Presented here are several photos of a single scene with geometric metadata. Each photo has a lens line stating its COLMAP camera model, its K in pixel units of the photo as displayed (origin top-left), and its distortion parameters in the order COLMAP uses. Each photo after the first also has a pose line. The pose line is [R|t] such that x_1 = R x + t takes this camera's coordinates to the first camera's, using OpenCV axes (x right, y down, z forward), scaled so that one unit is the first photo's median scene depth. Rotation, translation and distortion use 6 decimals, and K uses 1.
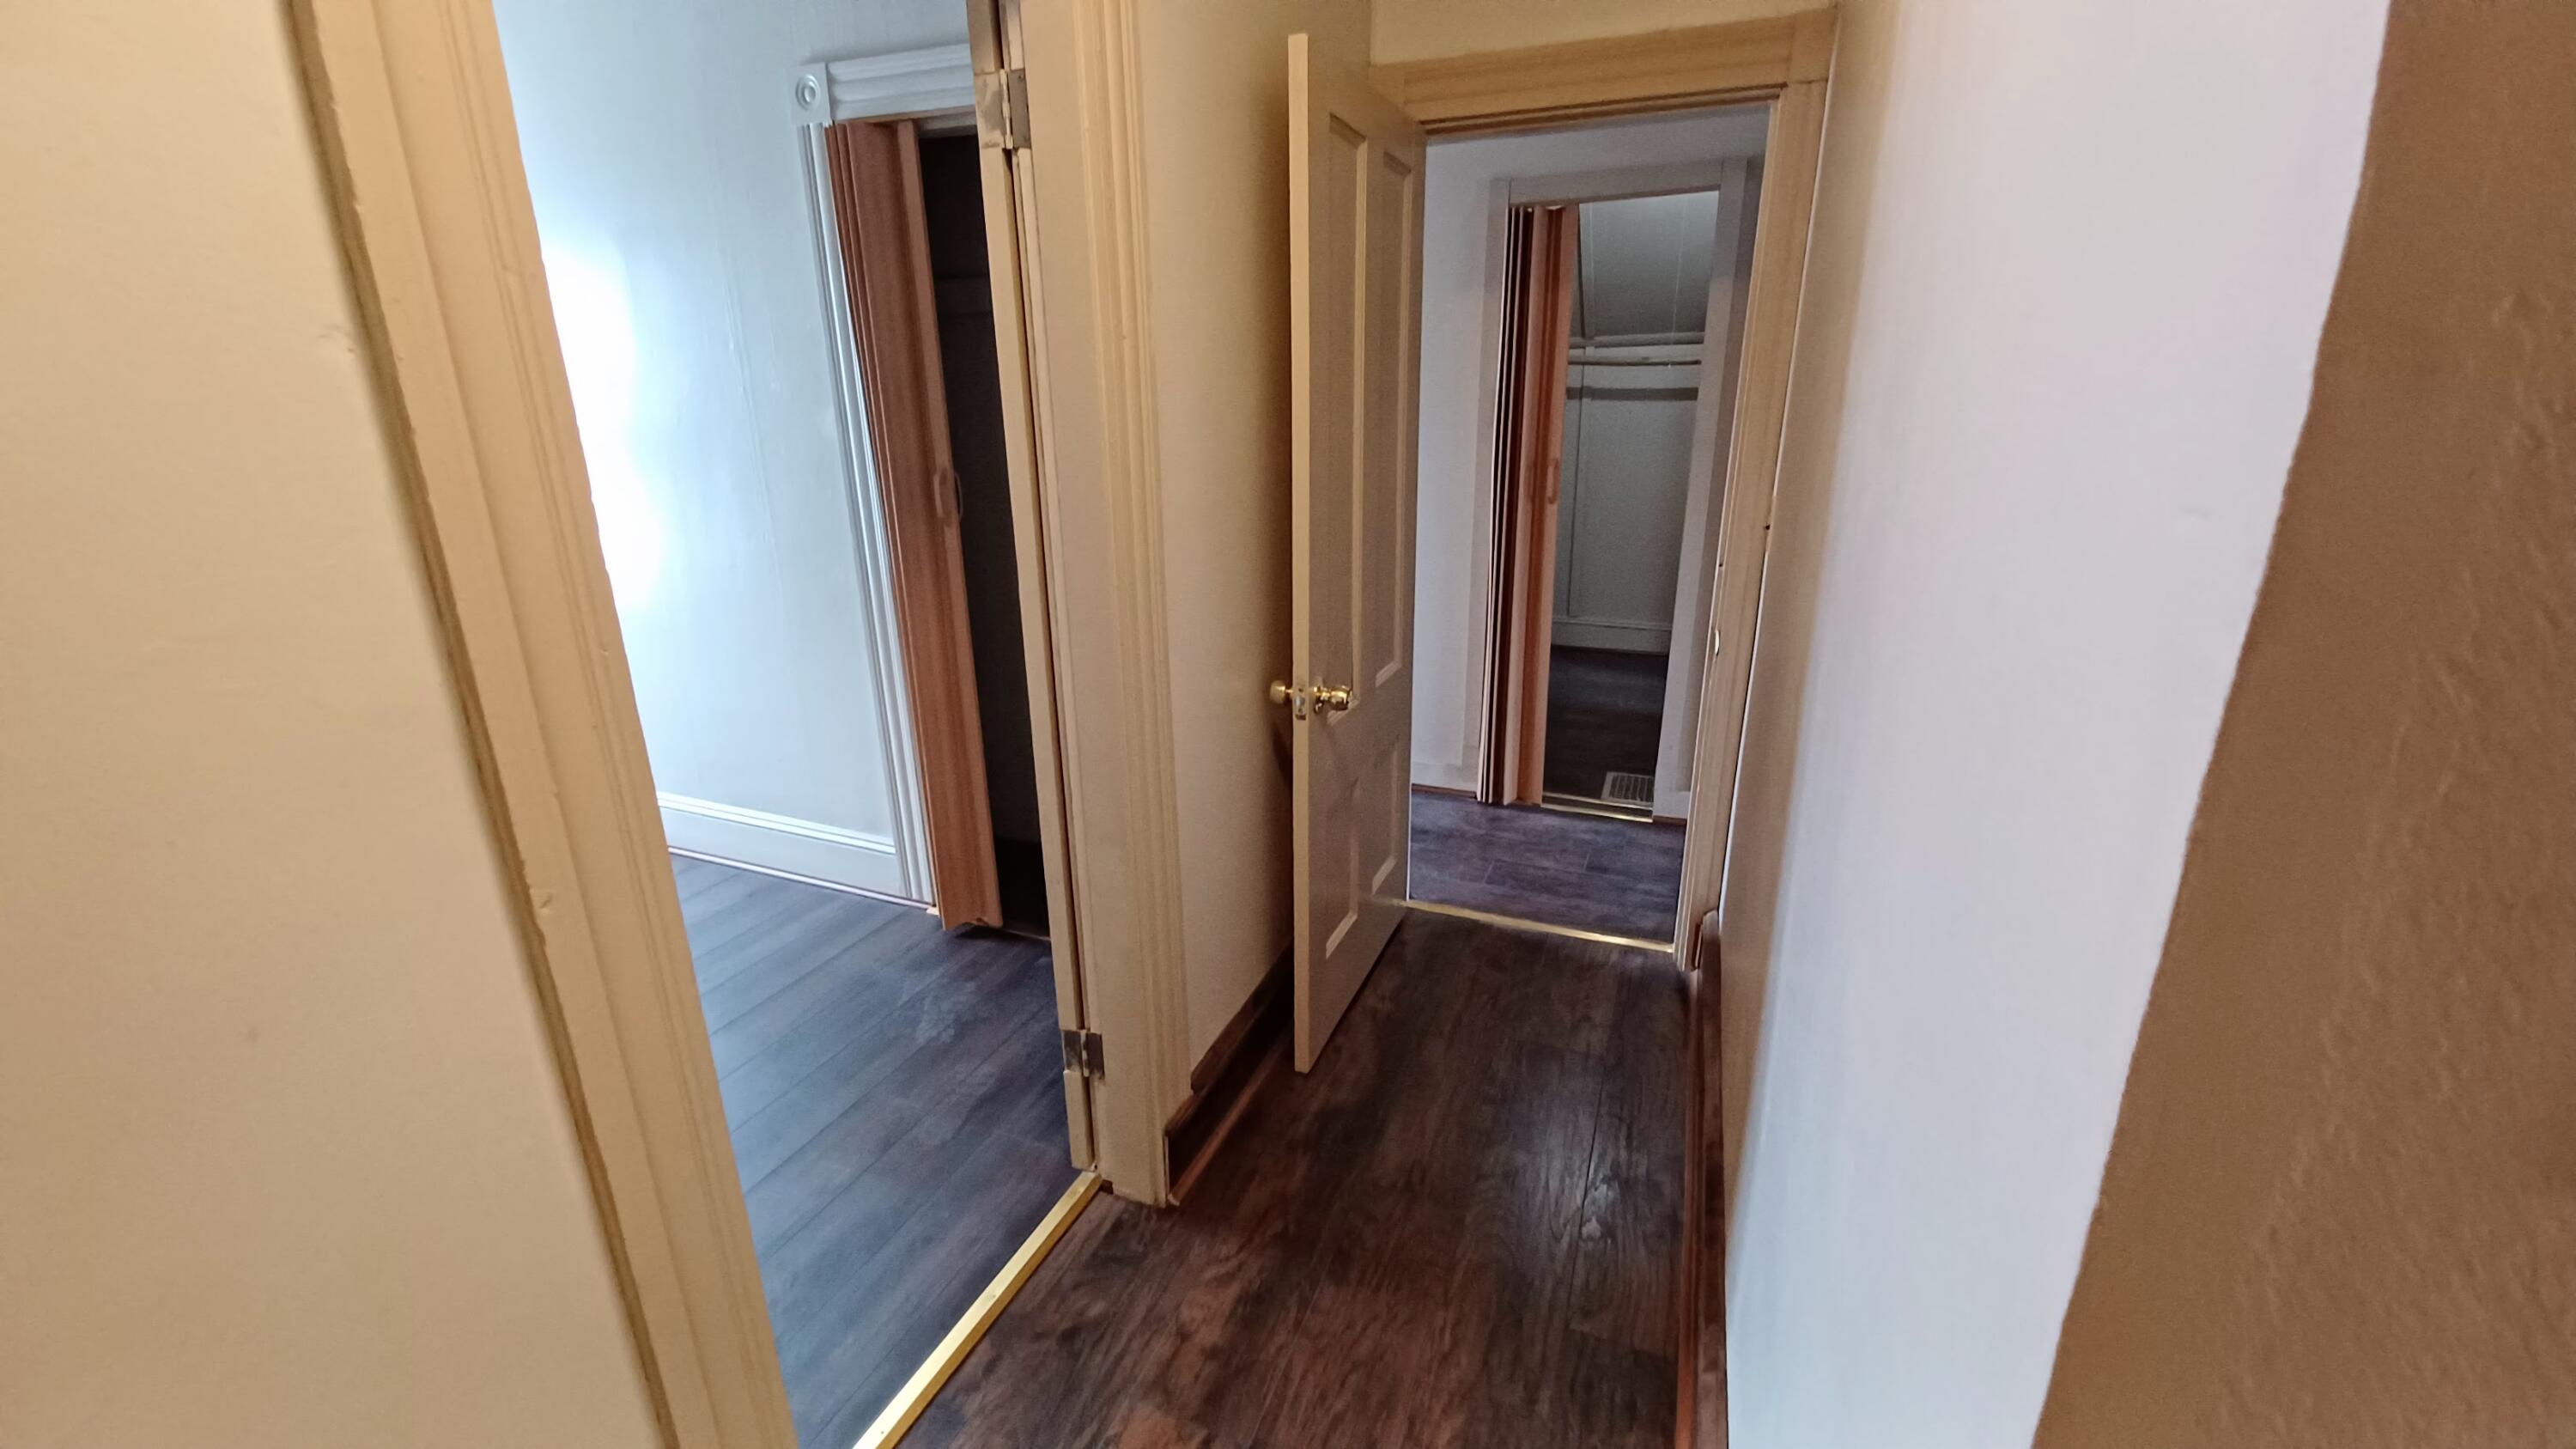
lens RADIAL K [[1018.8, 0, 1302.2], [0, 1018.8, 736.1], [0, 0, 1]] dist [-0.003815, -0.007519]
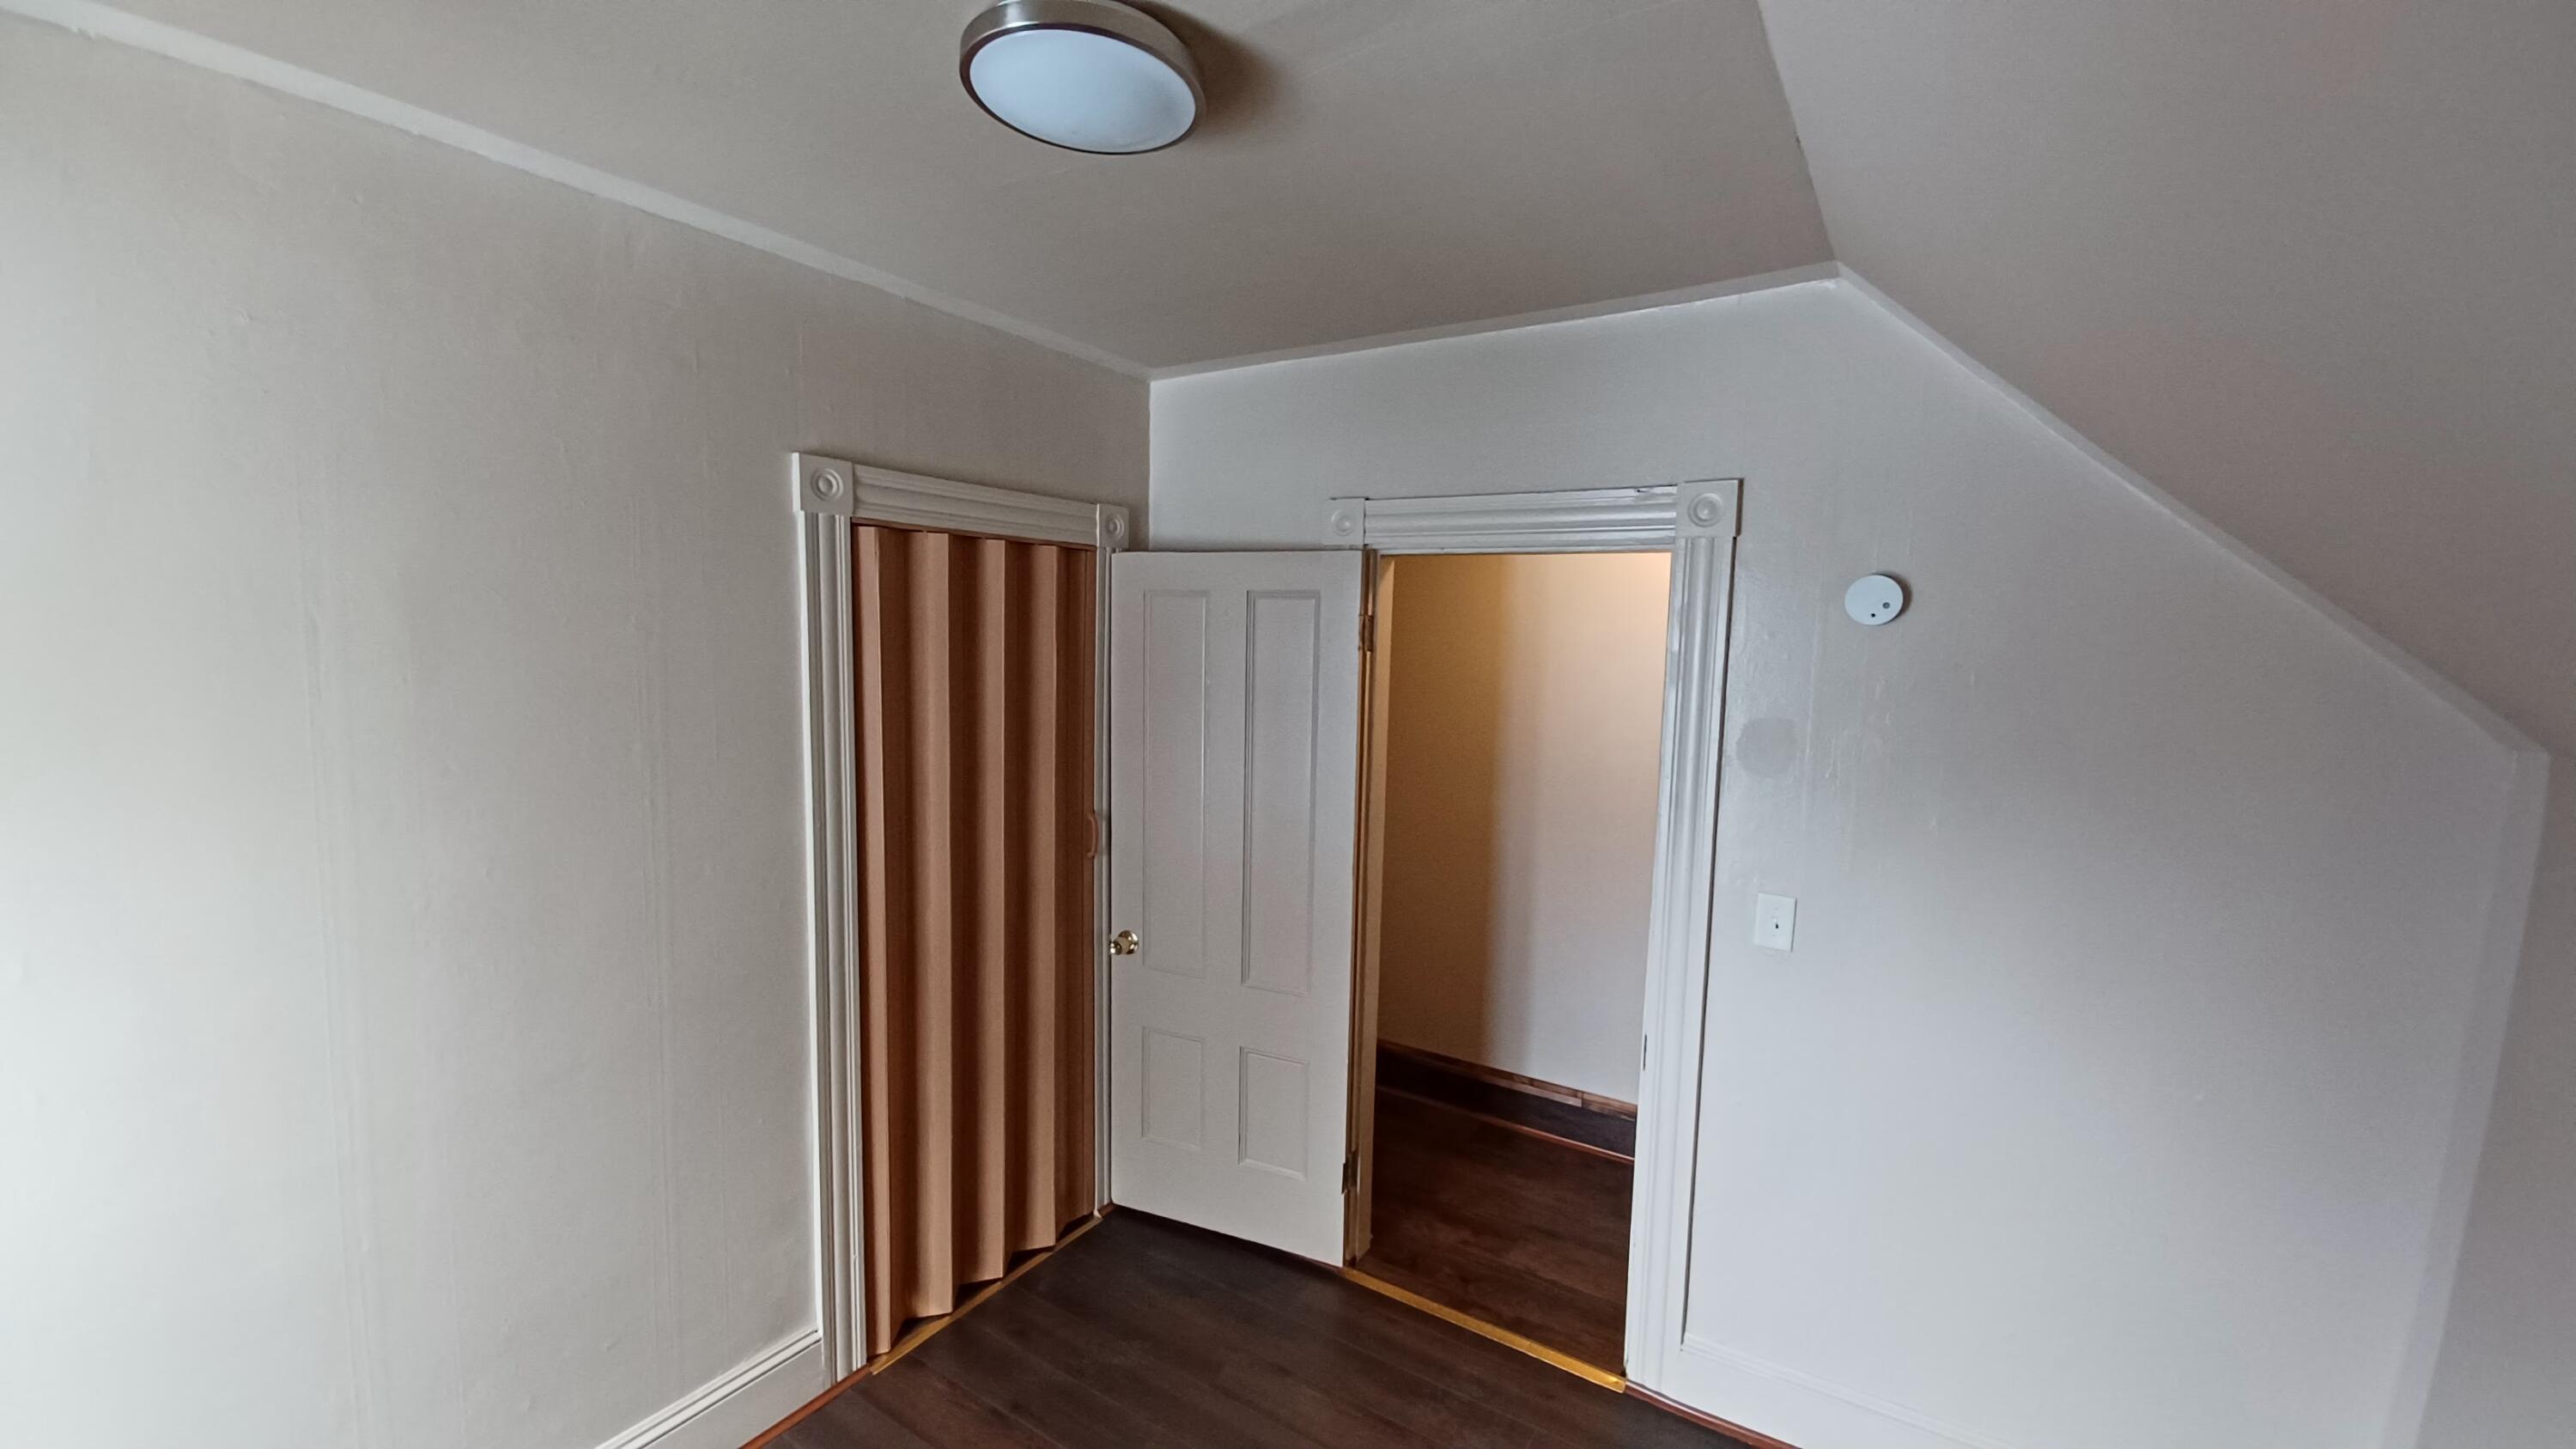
lens RADIAL K [[1018.8, 0, 1281.1], [0, 1018.8, 725.1], [0, 0, 1]] dist [-0.003815, -0.007519]
pose [[0.171119, -0.064318, 0.983149, -1.594457], [0.273780, 0.961671, 0.015261, -0.375840], [-0.946447, 0.266555, 0.182169, 0.576867]]
